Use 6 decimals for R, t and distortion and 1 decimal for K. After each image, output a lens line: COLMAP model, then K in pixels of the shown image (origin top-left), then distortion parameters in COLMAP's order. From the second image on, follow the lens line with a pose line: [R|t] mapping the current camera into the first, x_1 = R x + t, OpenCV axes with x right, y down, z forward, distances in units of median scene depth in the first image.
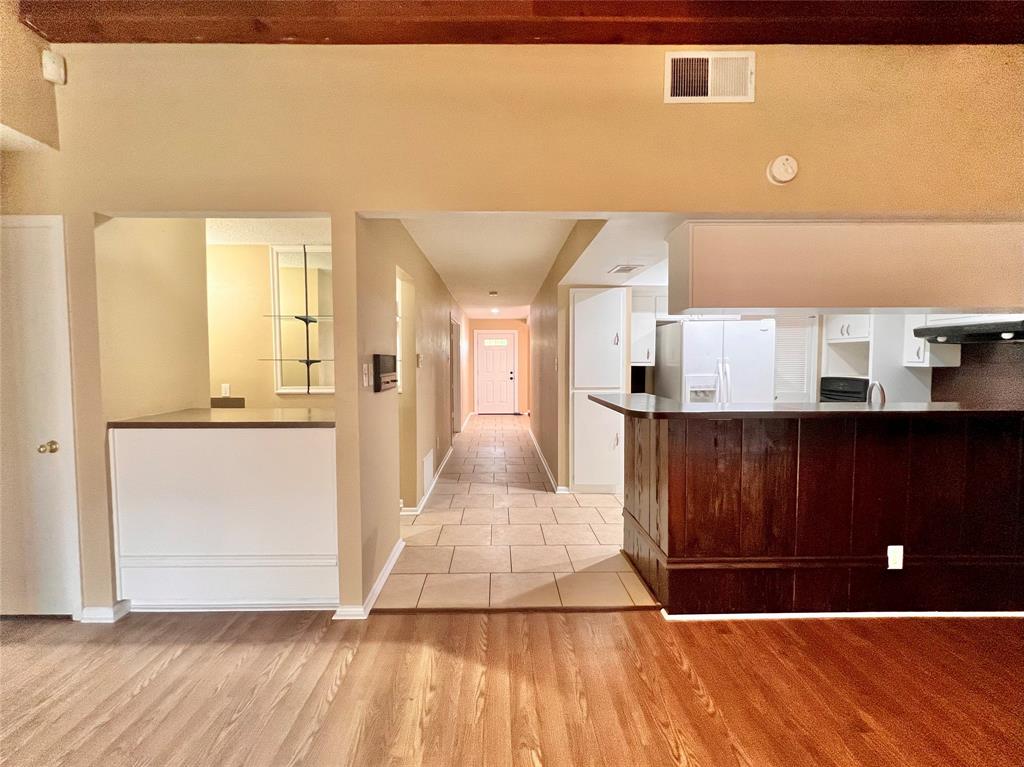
lens RADIAL K [[423.8, 0, 503.7], [0, 423.8, 381.4], [0, 0, 1]] dist [0.000681, -0.000024]
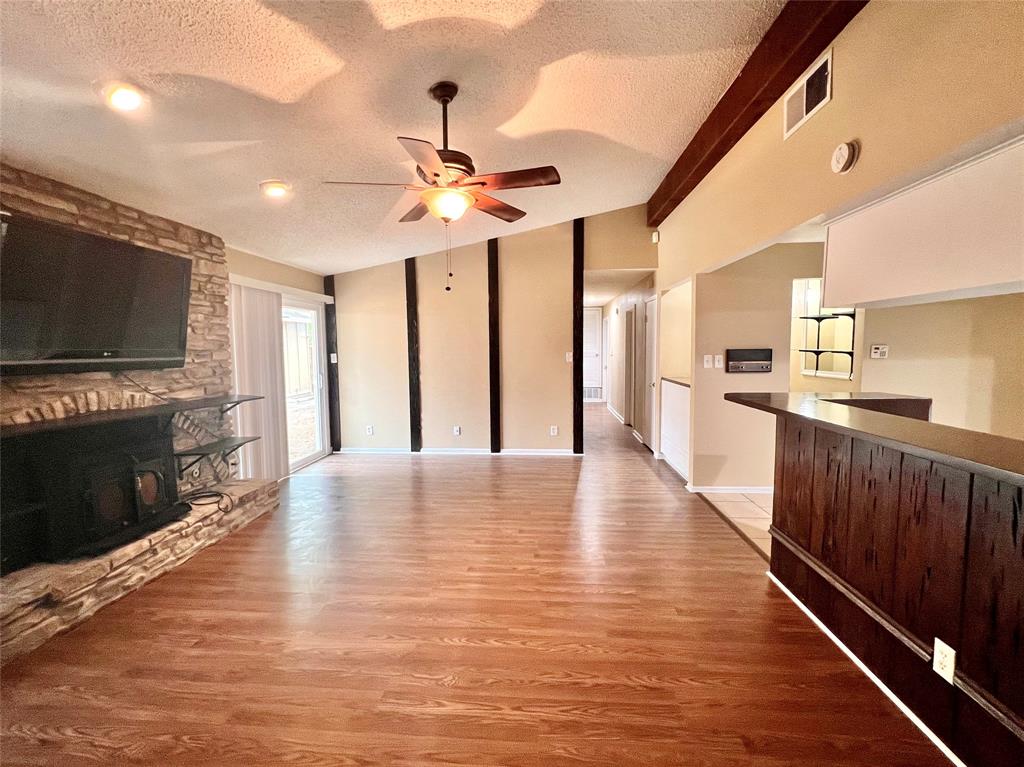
lens RADIAL K [[446.1, 0, 512.0], [0, 446.1, 383.5], [0, 0, 1]] dist [-0.000747, 0.000207]
pose [[-0.081949, 0.085952, -0.992923, 1.647246], [-0.035984, 0.995369, 0.089134, -0.063645], [0.995987, 0.043034, -0.078477, 0.352546]]
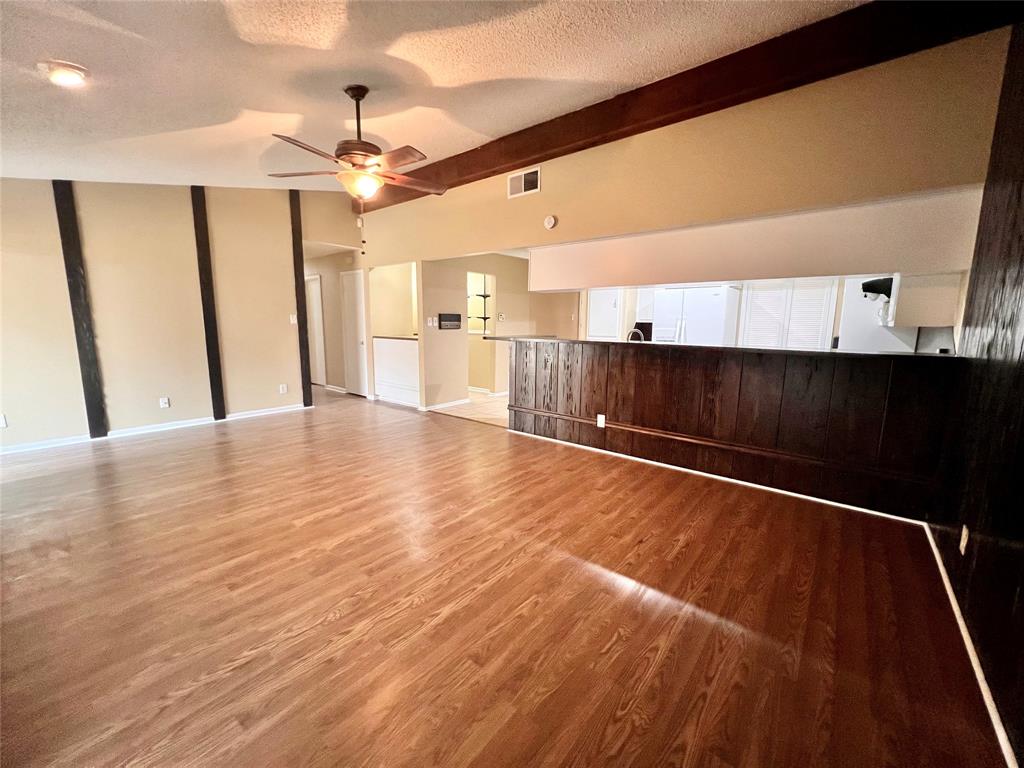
lens RADIAL K [[410.3, 0, 513.8], [0, 410.3, 384.0], [0, 0, 1]] dist [-0.000738, 0.000025]
pose [[0.769388, 0.106541, -0.629834, 1.768181], [-0.041353, 0.992232, 0.117327, 0.049231], [0.637442, -0.064224, 0.767817, -0.660757]]
